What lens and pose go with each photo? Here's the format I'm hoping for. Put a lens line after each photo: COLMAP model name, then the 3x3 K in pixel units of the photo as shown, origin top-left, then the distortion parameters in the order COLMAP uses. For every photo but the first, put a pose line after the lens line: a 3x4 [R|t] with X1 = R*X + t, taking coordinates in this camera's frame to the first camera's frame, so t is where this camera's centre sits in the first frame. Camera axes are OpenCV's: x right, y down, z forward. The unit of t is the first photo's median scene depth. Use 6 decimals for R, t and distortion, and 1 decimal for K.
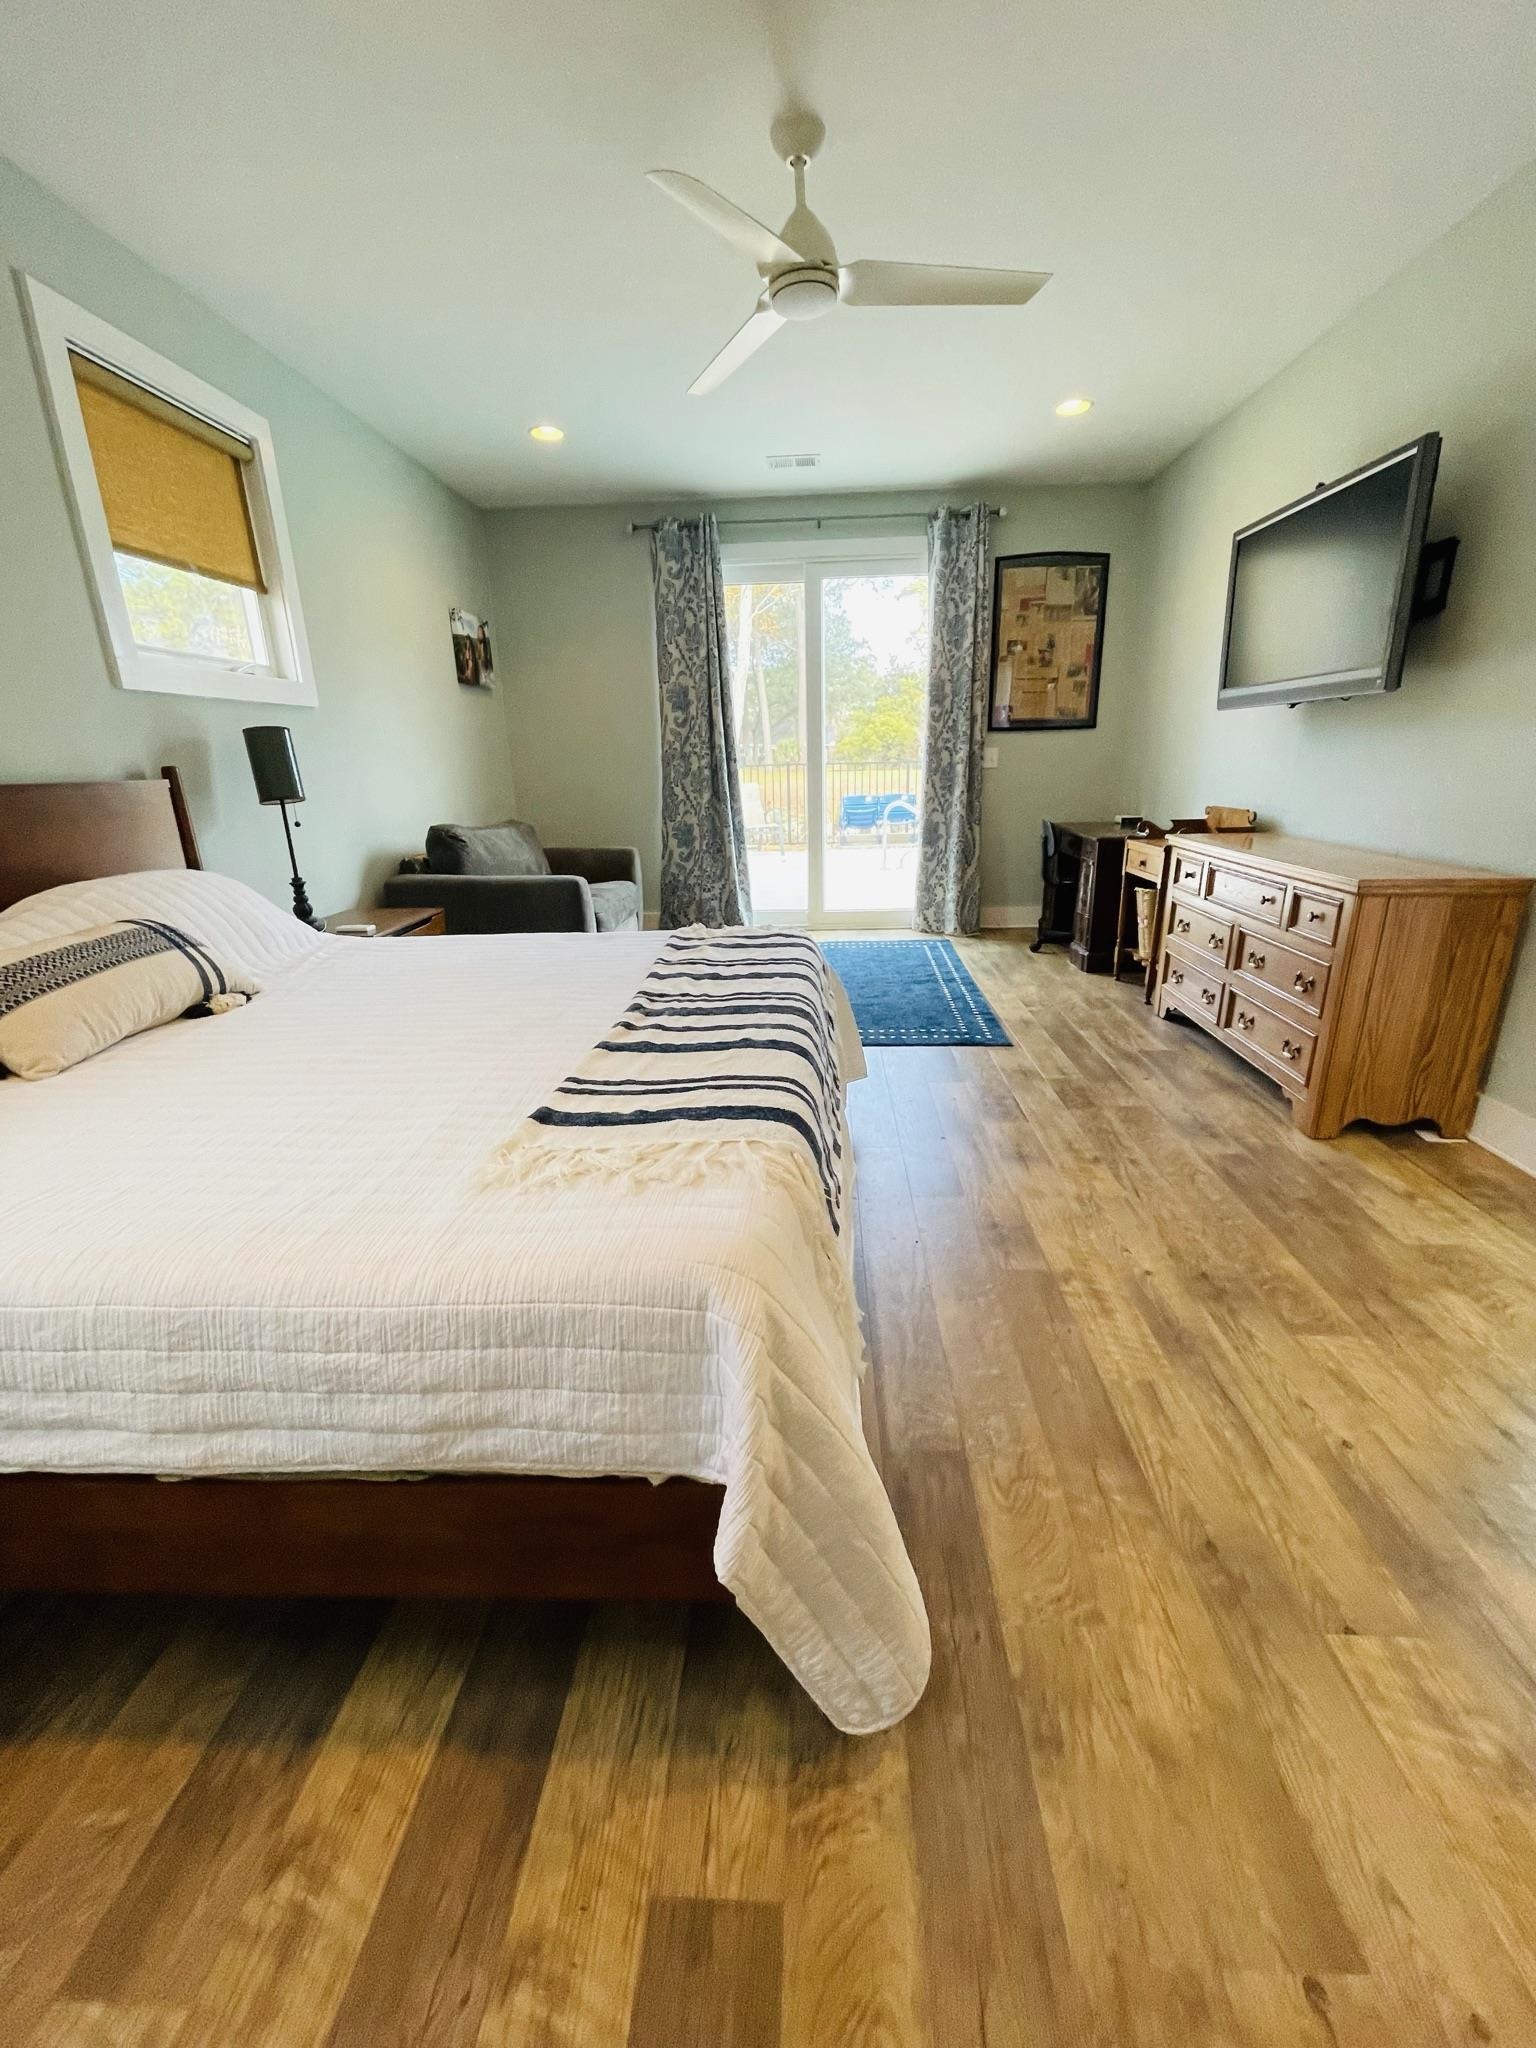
lens RADIAL K [[830.3, 0, 757.4], [0, 830.3, 1034.7], [0, 0, 1]] dist [-0.004187, -0.000030]
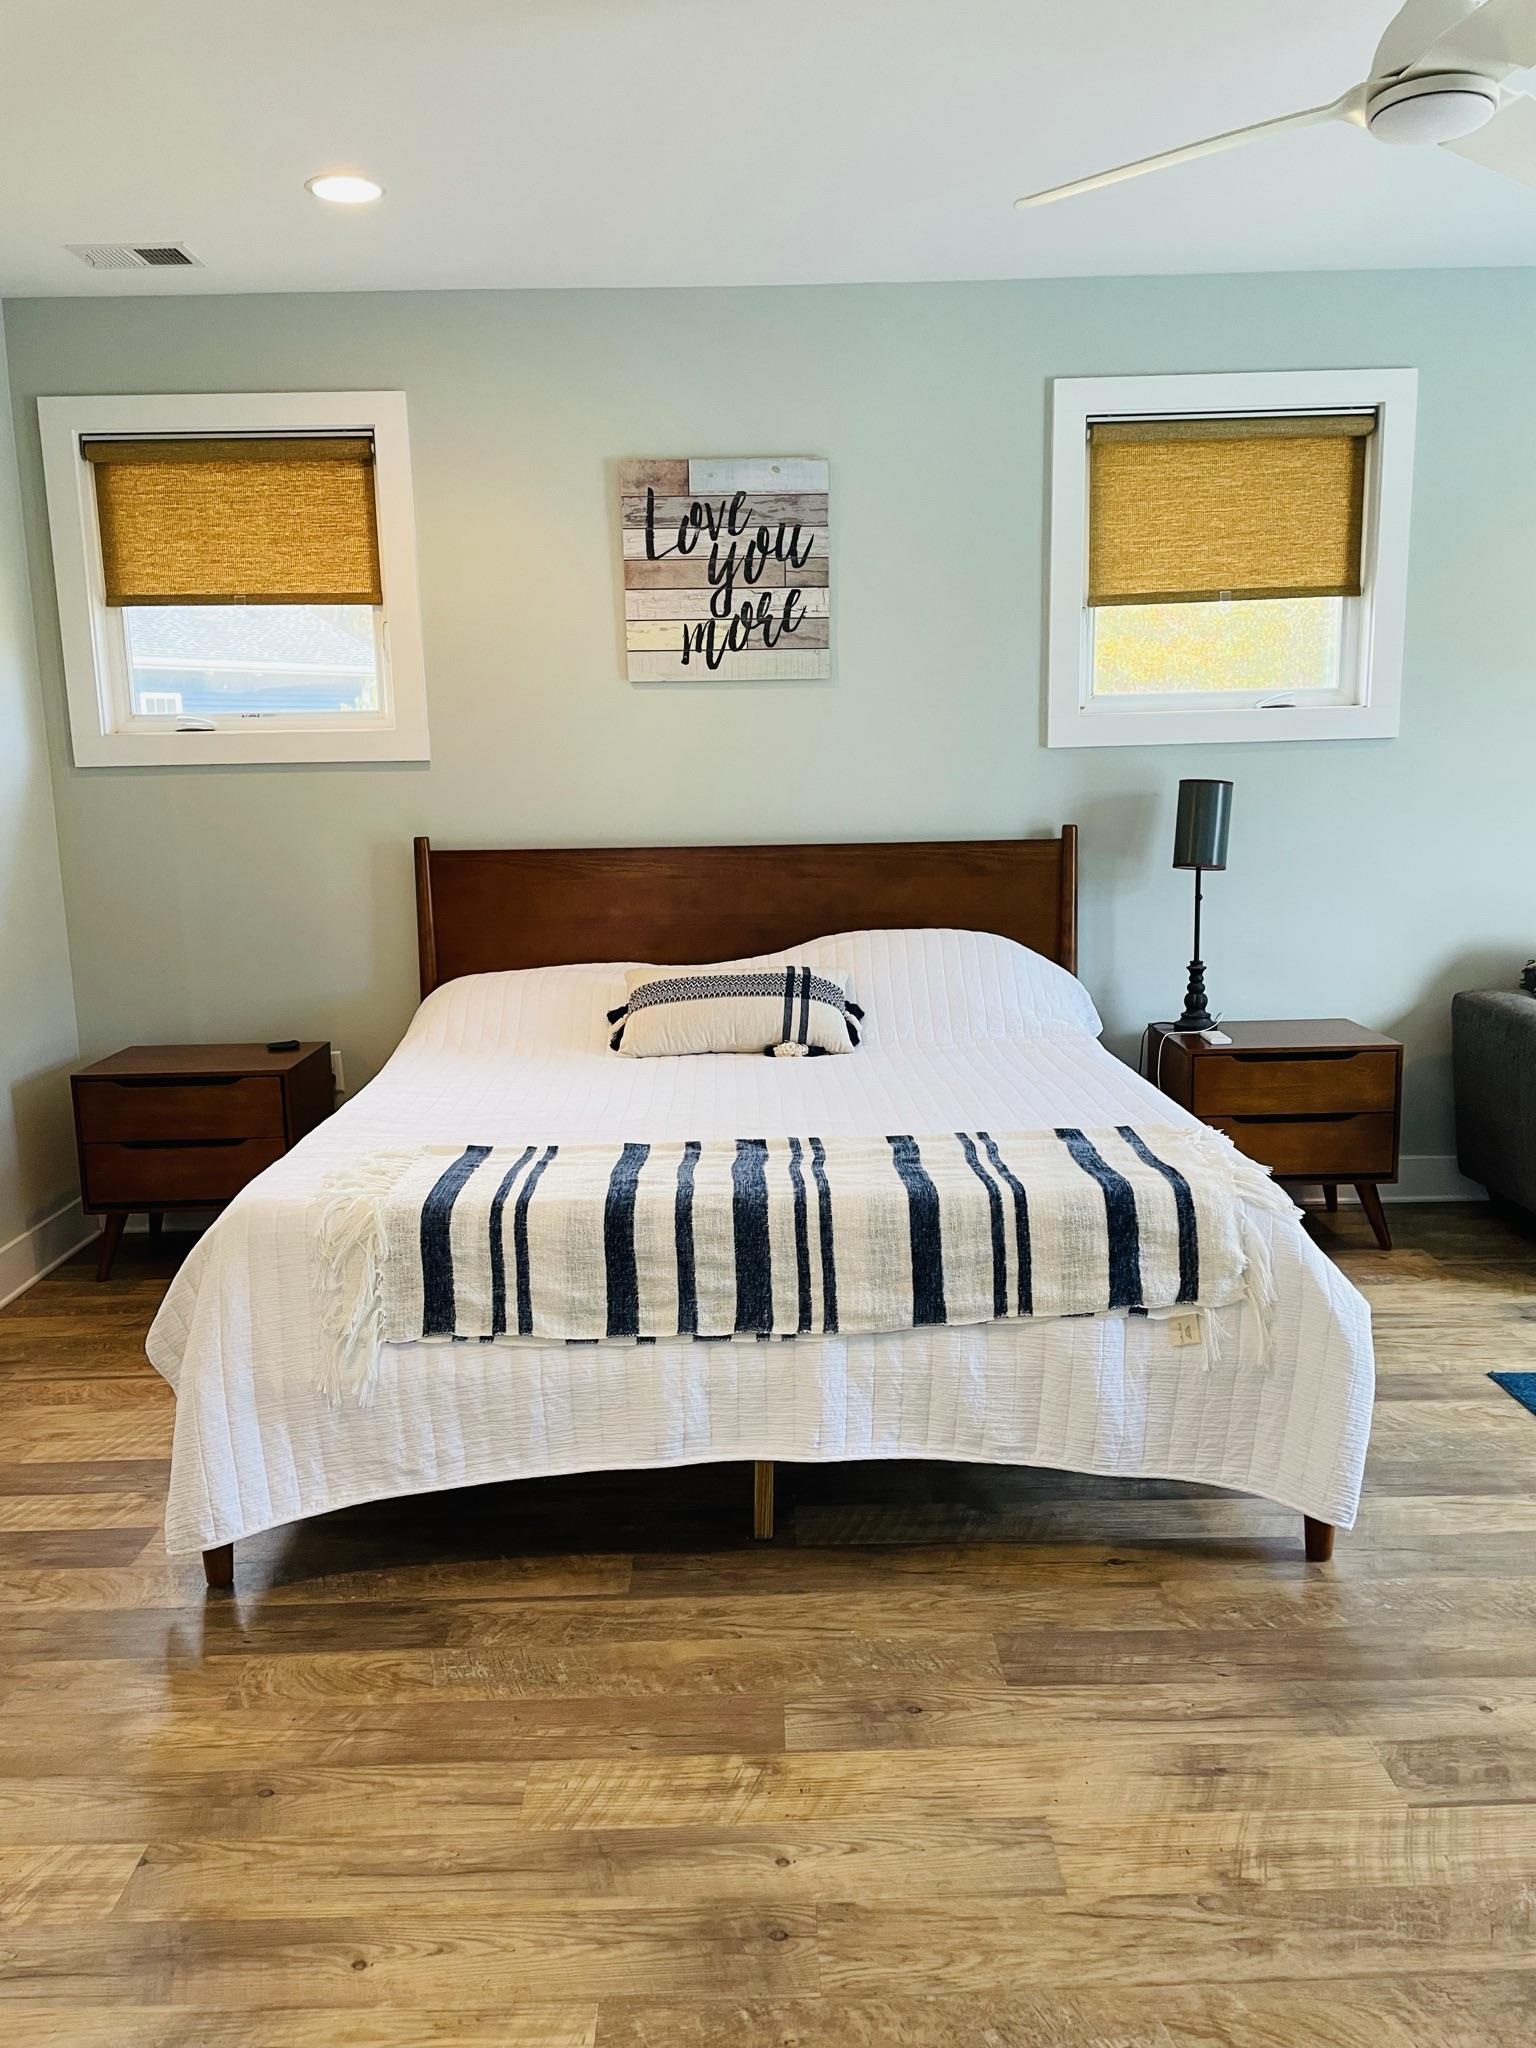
lens RADIAL K [[1541.0, 0, 772.4], [0, 1541.0, 1019.0], [0, 0, 1]] dist [0.033513, -0.042979]
pose [[0.072660, 0.187939, -0.979489, 1.831905], [-0.288009, 0.944200, 0.159803, -0.541729], [0.954867, 0.270491, 0.122734, 0.948281]]
